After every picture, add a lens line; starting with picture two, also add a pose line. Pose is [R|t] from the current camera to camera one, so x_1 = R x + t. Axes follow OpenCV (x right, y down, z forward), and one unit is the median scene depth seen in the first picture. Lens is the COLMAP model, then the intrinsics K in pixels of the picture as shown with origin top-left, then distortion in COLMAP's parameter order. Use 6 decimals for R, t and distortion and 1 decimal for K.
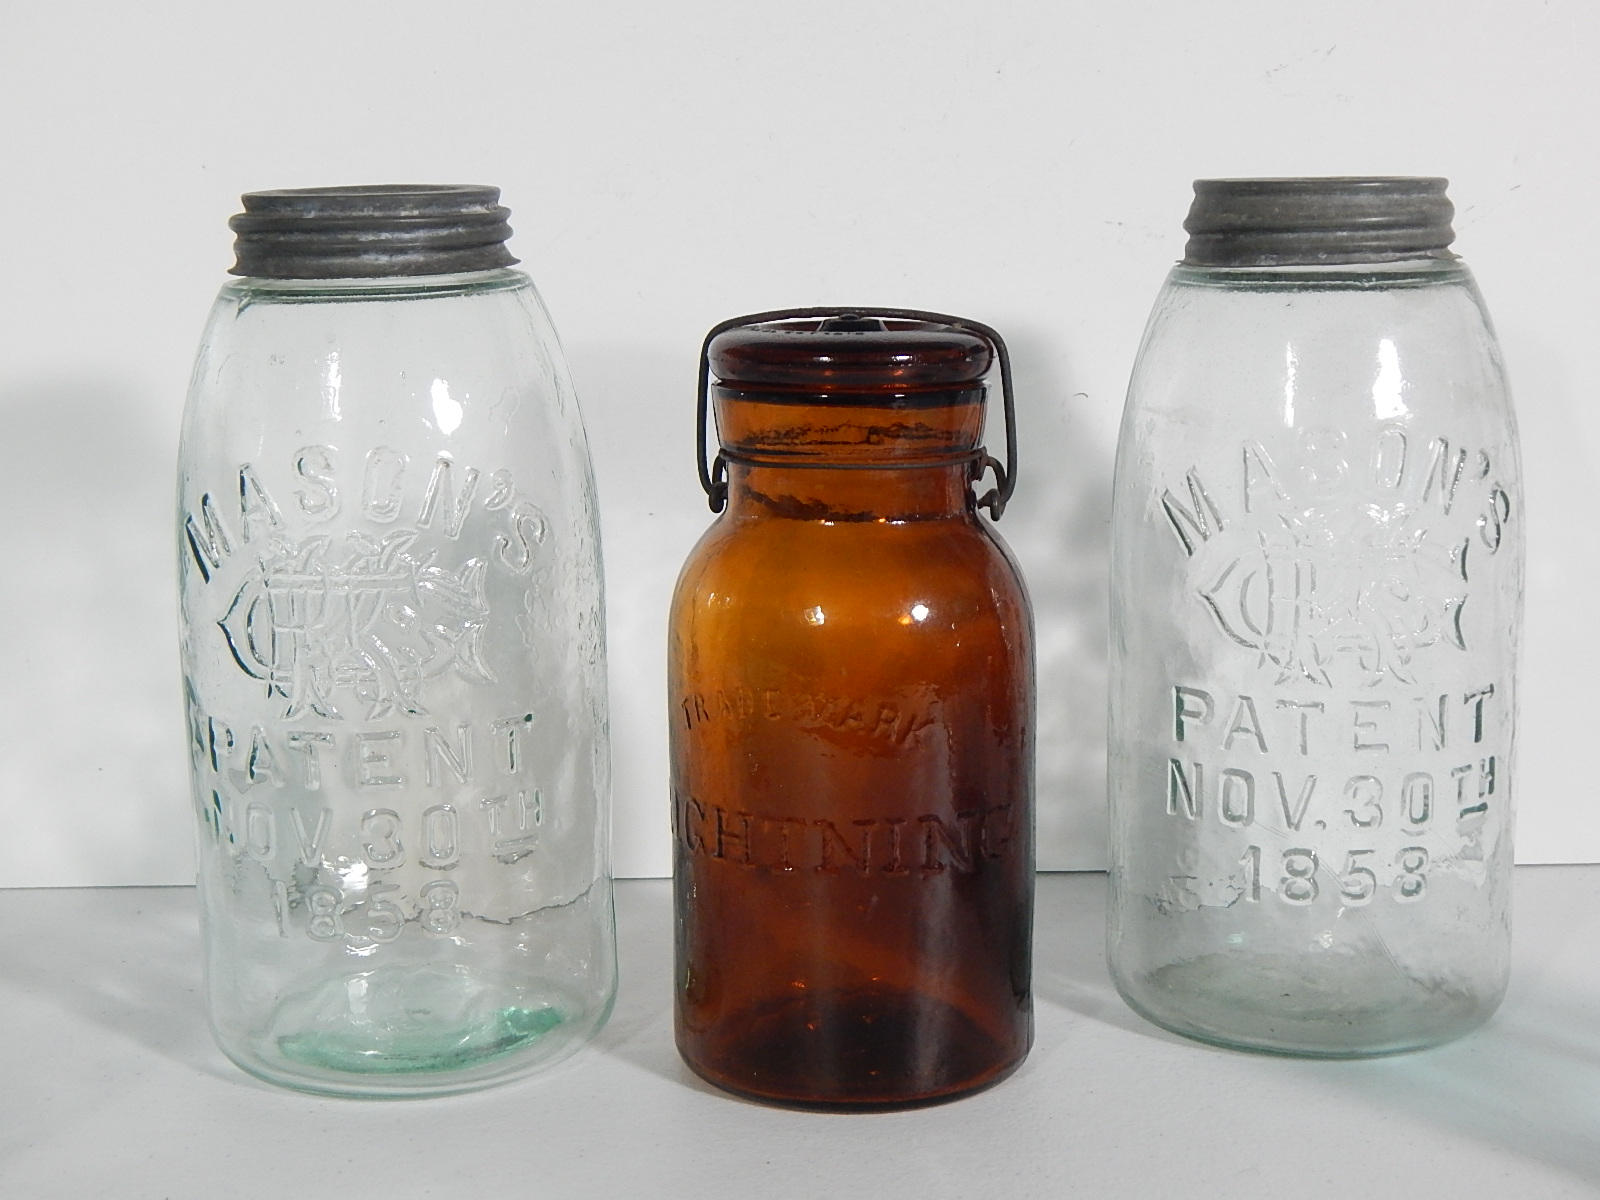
lens RADIAL K [[2538.2, 0, 800.0], [0, 2538.2, 600.0], [0, 0, 1]] dist [-0.028178, -0.060469]
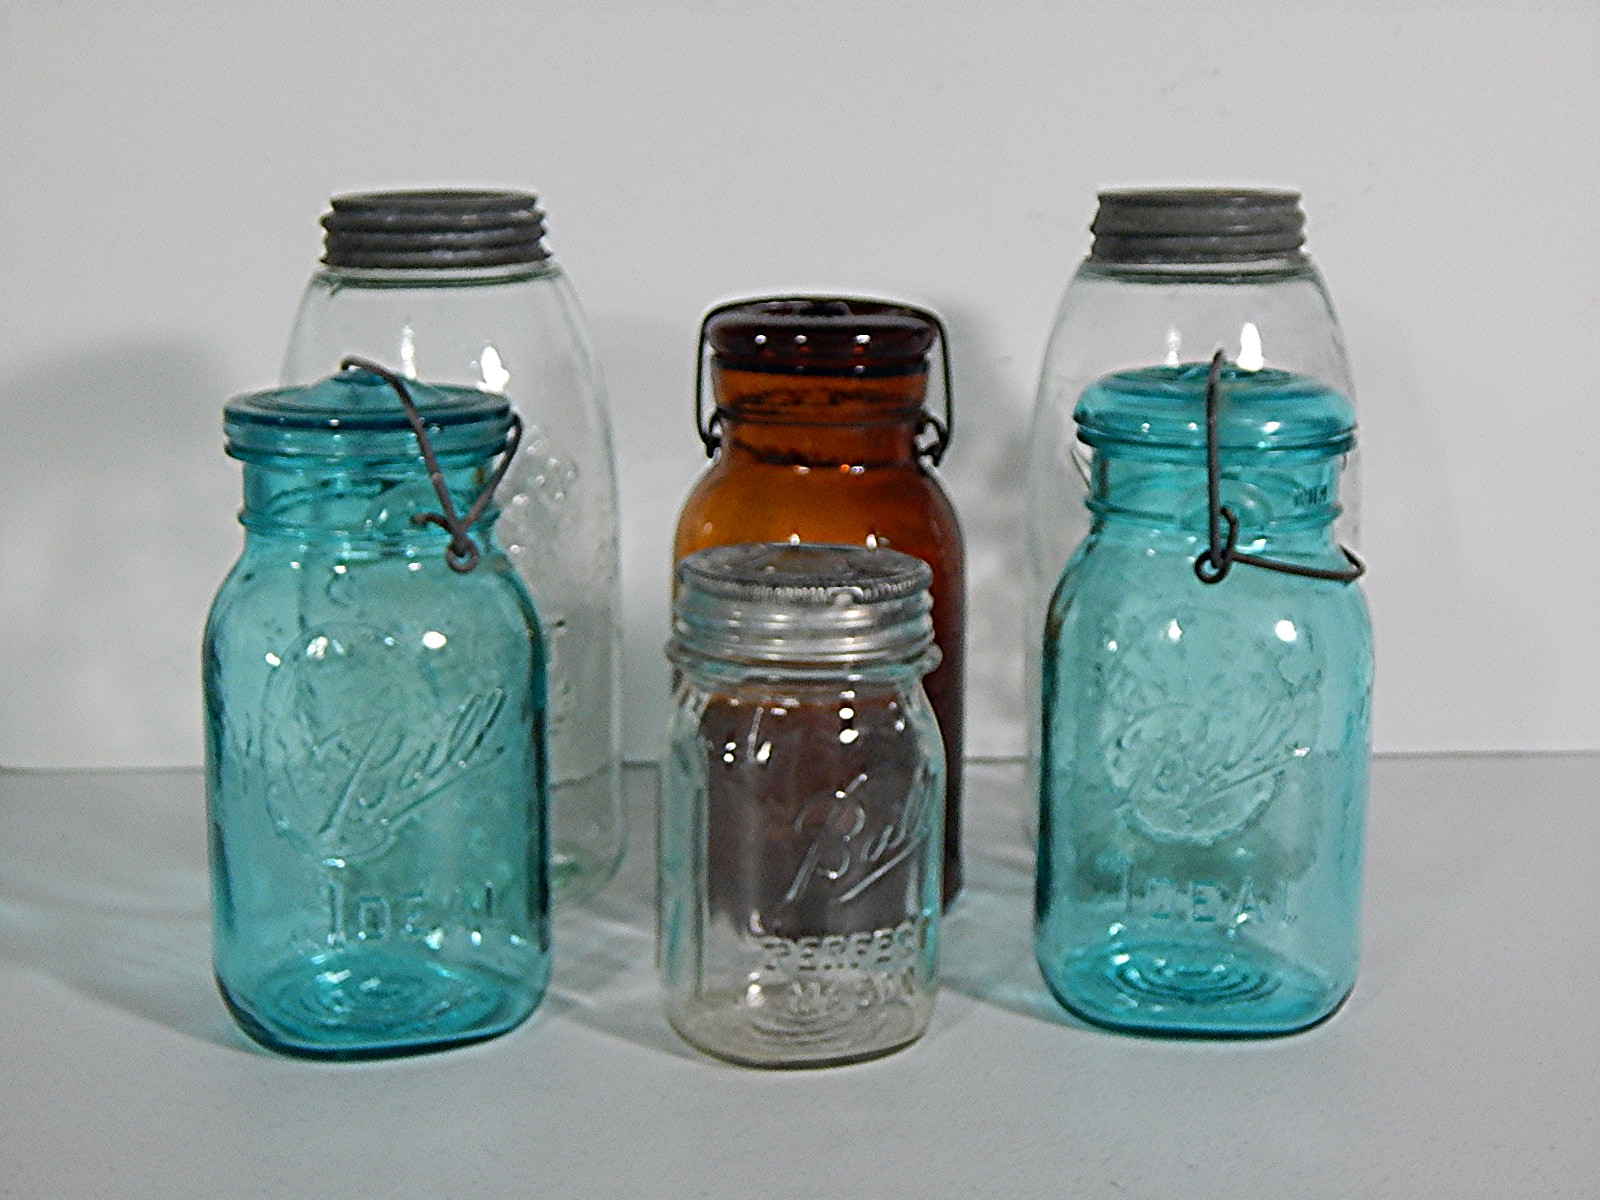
lens RADIAL K [[2533.5, 0, 800.0], [0, 2533.5, 600.0], [0, 0, 1]] dist [0.105749, 0.027752]
pose [[0.999551, 0.004329, 0.029645, -0.026760], [-0.004922, 0.999789, 0.019947, 0.009626], [-0.029552, -0.020084, 0.999361, -0.253780]]
